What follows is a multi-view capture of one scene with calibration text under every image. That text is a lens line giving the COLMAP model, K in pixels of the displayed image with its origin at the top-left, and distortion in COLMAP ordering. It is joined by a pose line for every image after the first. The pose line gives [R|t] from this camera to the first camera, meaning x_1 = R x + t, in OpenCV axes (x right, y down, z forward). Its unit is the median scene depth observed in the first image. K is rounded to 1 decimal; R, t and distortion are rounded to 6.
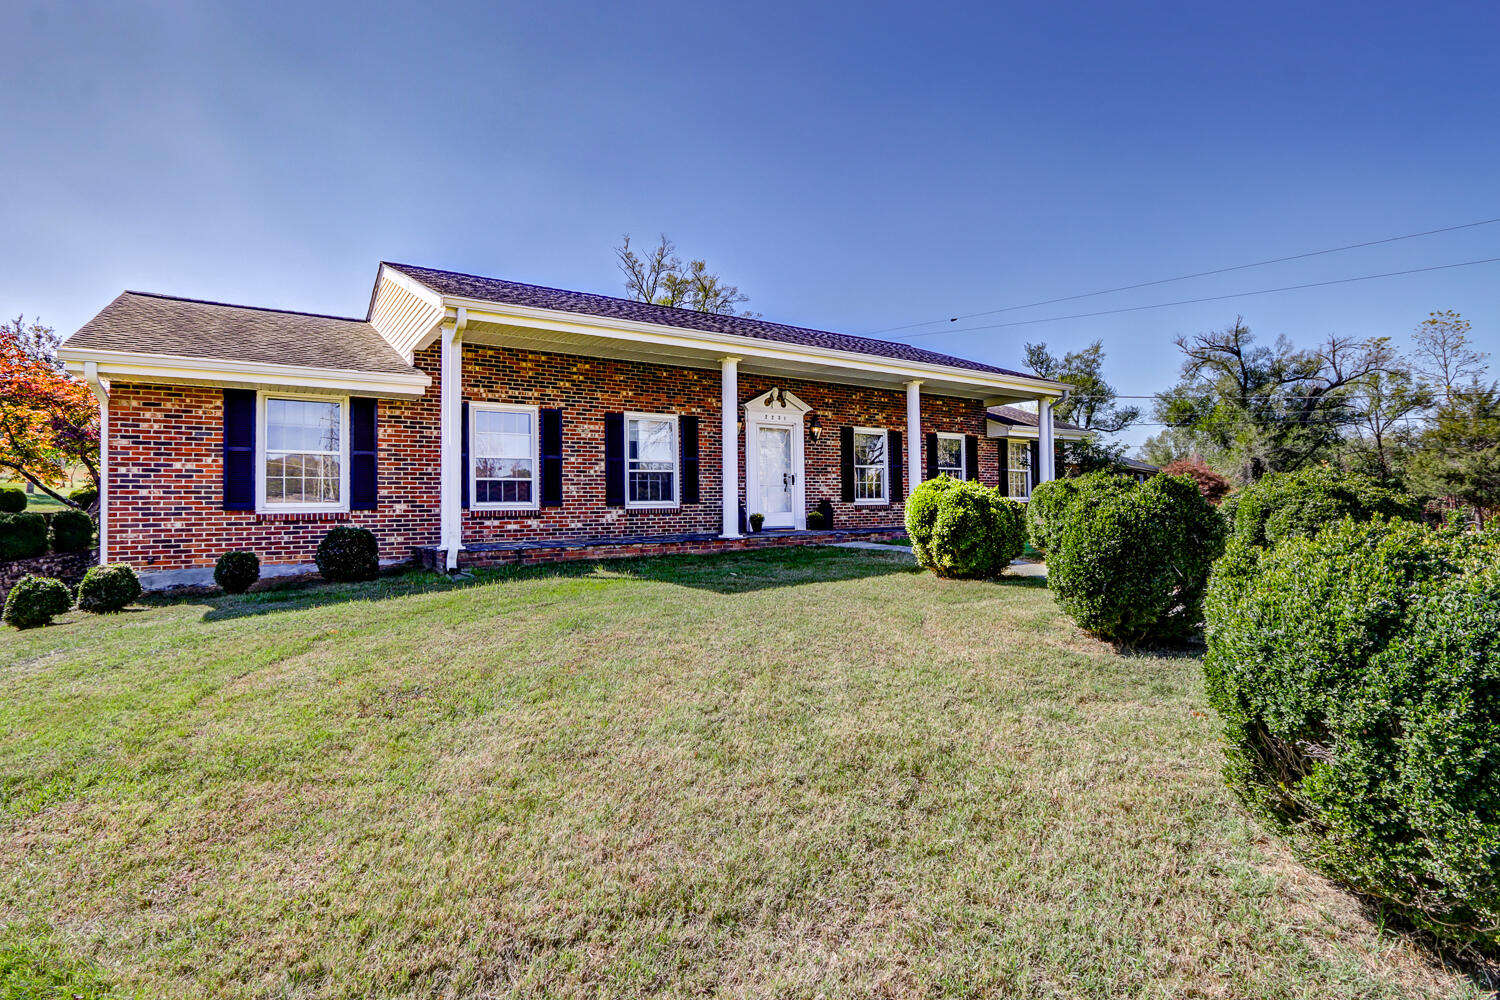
lens RADIAL K [[709.3, 0, 743.0], [0, 709.3, 485.2], [0, 0, 1]] dist [-0.020868, 0.001407]
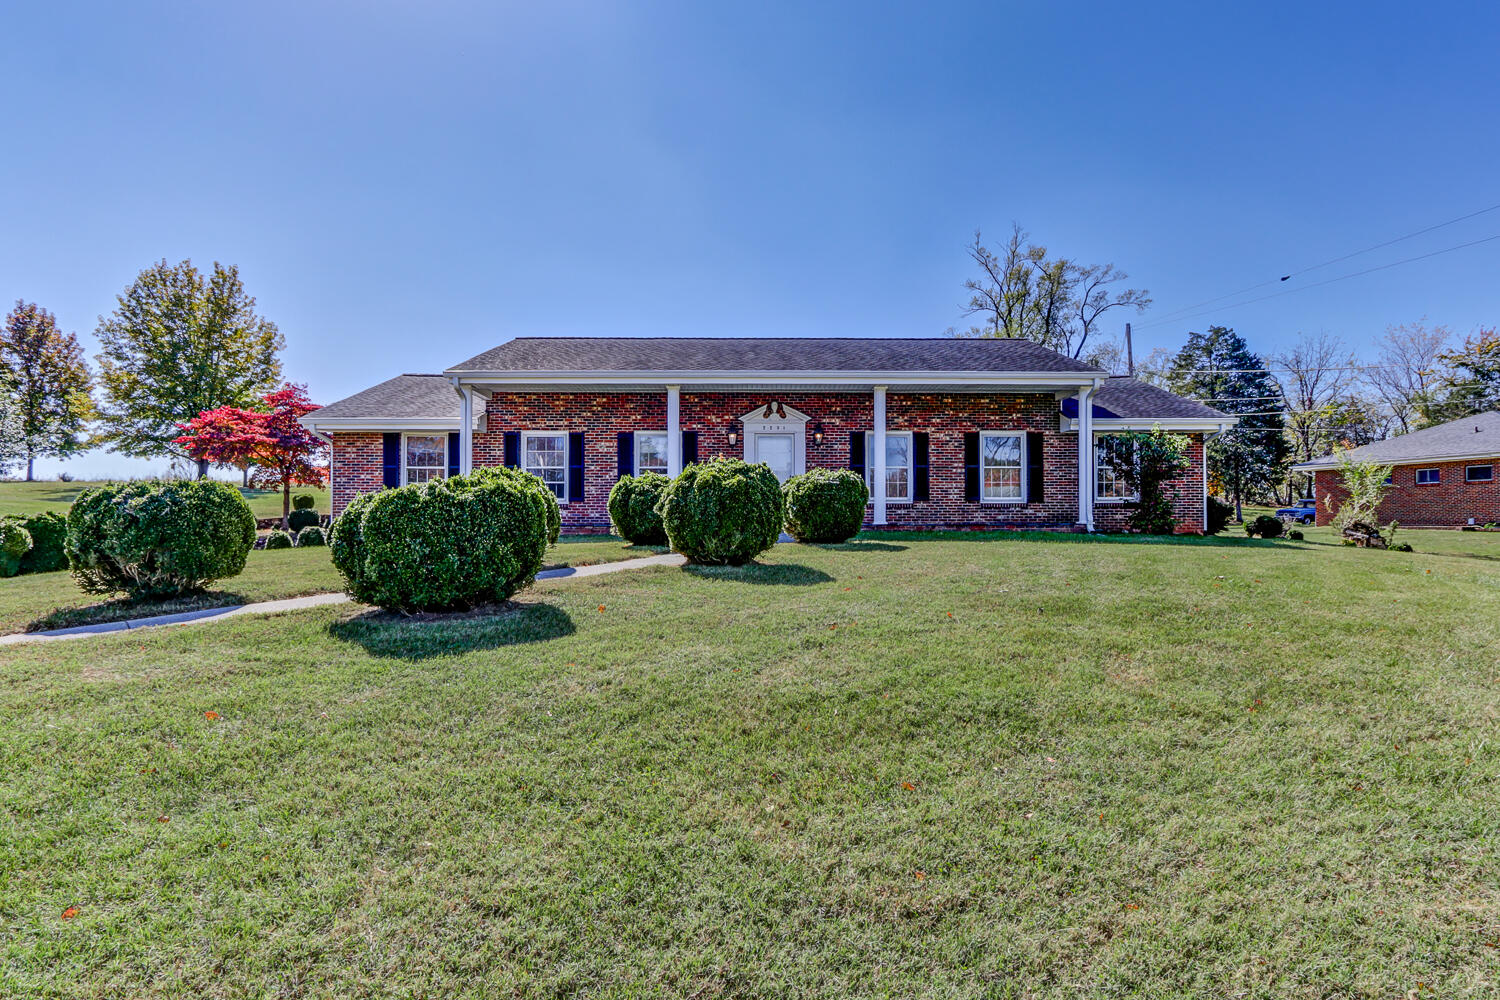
lens RADIAL K [[709.3, 0, 743.0], [0, 709.3, 485.2], [0, 0, 1]] dist [-0.020868, 0.001407]
pose [[0.845819, -0.005404, -0.533443, 0.660925], [0.004696, 0.999985, -0.002684, 0.002522], [0.533449, -0.000235, 0.845832, -0.016194]]
